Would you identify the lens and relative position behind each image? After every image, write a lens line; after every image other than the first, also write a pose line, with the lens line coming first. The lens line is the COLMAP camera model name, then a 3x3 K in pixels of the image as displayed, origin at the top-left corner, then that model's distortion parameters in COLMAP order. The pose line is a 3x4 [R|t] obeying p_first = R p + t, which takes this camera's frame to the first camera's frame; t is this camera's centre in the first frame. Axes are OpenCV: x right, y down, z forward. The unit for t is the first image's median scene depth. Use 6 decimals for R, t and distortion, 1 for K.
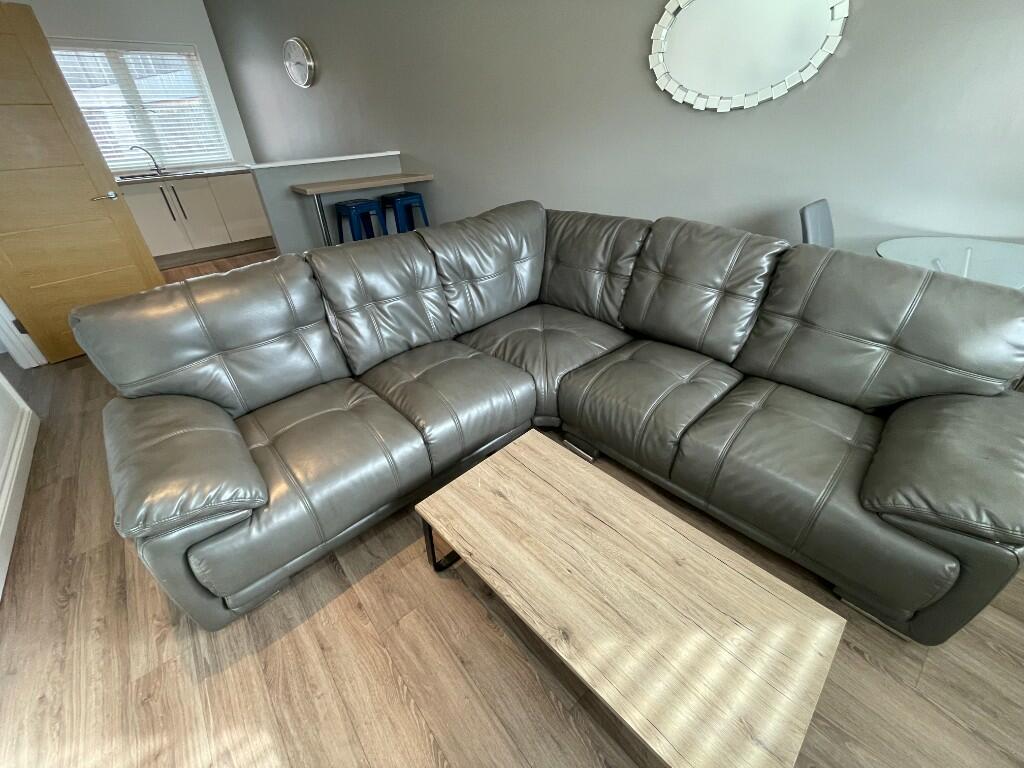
lens RADIAL K [[417.3, 0, 512.0], [0, 417.3, 384.0], [0, 0, 1]] dist [0.008841, -0.000268]
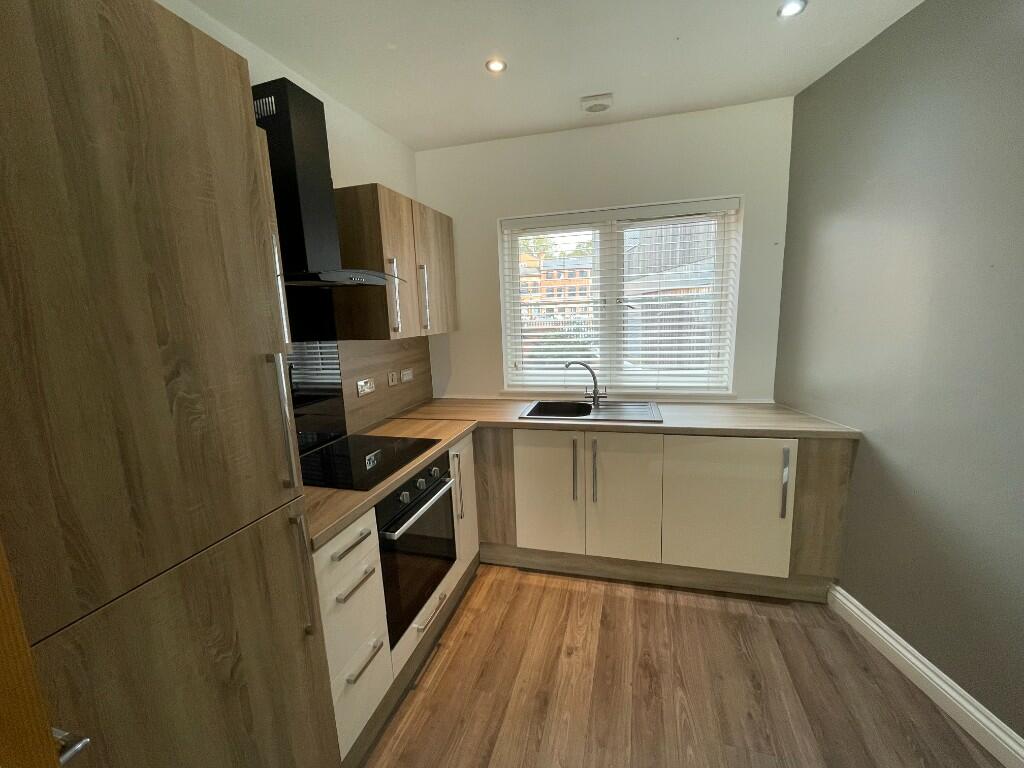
lens RADIAL K [[417.3, 0, 512.0], [0, 417.3, 384.0], [0, 0, 1]] dist [0.008841, -0.000268]
pose [[0.547202, 0.151848, -0.823111, -0.417210], [-0.440697, 0.888325, -0.129095, -0.372642], [0.711587, 0.433384, 0.553012, 0.560170]]
